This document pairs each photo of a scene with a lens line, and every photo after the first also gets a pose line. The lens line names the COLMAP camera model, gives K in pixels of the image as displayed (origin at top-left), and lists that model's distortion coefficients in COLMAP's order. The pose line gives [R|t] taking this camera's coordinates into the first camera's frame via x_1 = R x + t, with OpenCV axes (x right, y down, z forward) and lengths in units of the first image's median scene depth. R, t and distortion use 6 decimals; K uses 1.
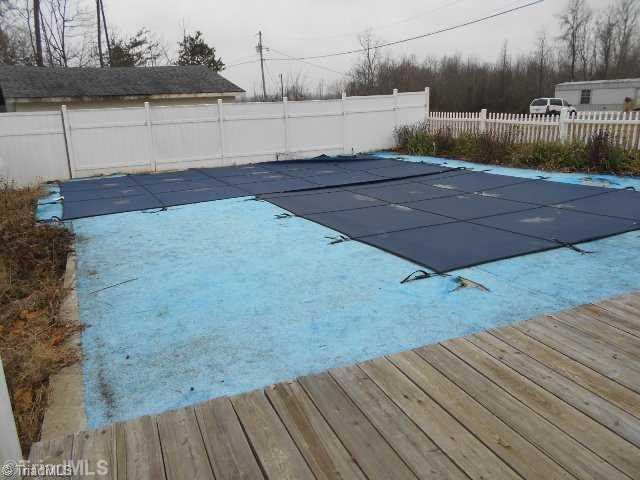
lens RADIAL K [[485.0, 0, 320.0], [0, 485.0, 240.0], [0, 0, 1]] dist [-0.008227, 0.000785]
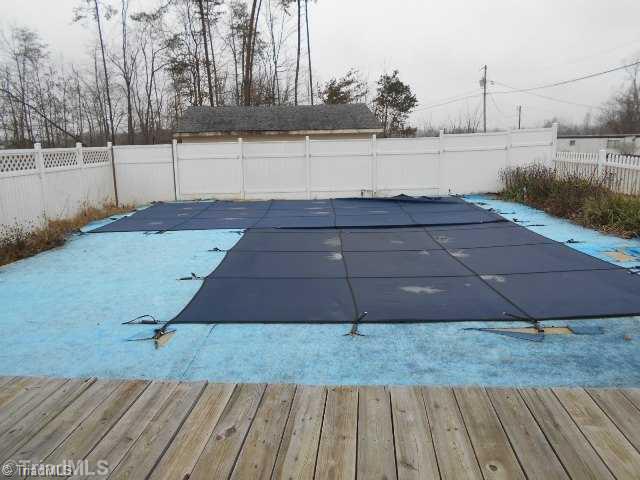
lens RADIAL K [[485.0, 0, 320.0], [0, 485.0, 240.0], [0, 0, 1]] dist [-0.008227, 0.000785]
pose [[0.887520, 0.107812, -0.447978, 0.290565], [-0.136524, 0.990113, -0.032194, -0.033141], [0.440078, 0.089733, 0.893465, 0.079123]]
